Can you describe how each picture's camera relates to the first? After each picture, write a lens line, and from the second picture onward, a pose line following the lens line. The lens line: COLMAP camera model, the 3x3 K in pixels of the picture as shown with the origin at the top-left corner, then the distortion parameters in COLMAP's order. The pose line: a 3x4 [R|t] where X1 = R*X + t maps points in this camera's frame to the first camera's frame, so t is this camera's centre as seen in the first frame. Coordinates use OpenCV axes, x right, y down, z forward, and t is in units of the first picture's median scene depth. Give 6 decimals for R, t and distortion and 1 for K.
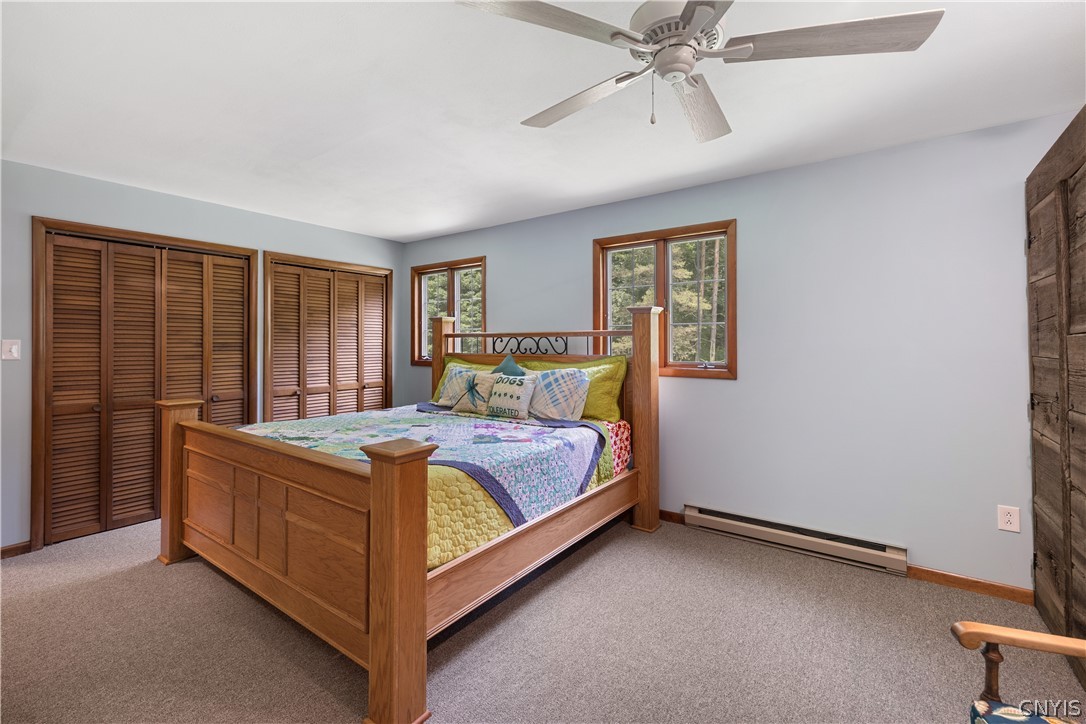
lens RADIAL K [[466.6, 0, 524.1], [0, 466.6, 337.6], [0, 0, 1]] dist [-0.001190, -0.000121]
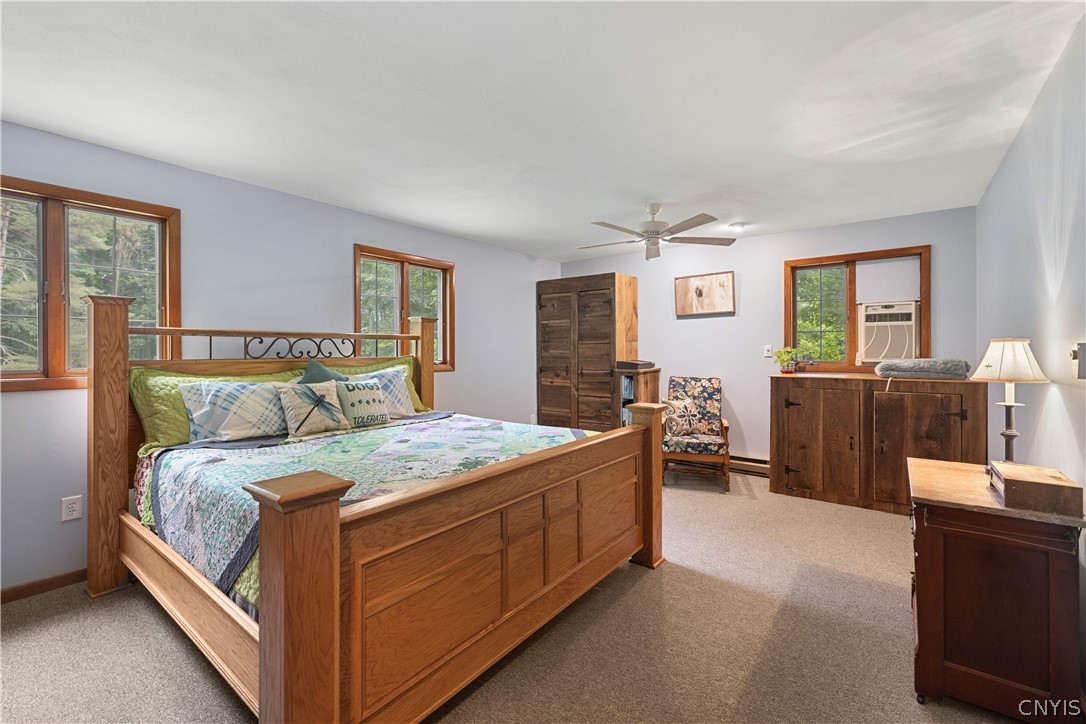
lens RADIAL K [[466.6, 0, 539.5], [0, 466.6, 355.2], [0, 0, 1]] dist [-0.001190, -0.000121]
pose [[0.021185, -0.008279, 0.999741, -0.828873], [-0.008518, 0.999928, 0.008461, 0.019157], [-0.999739, -0.008695, 0.021112, 0.566365]]
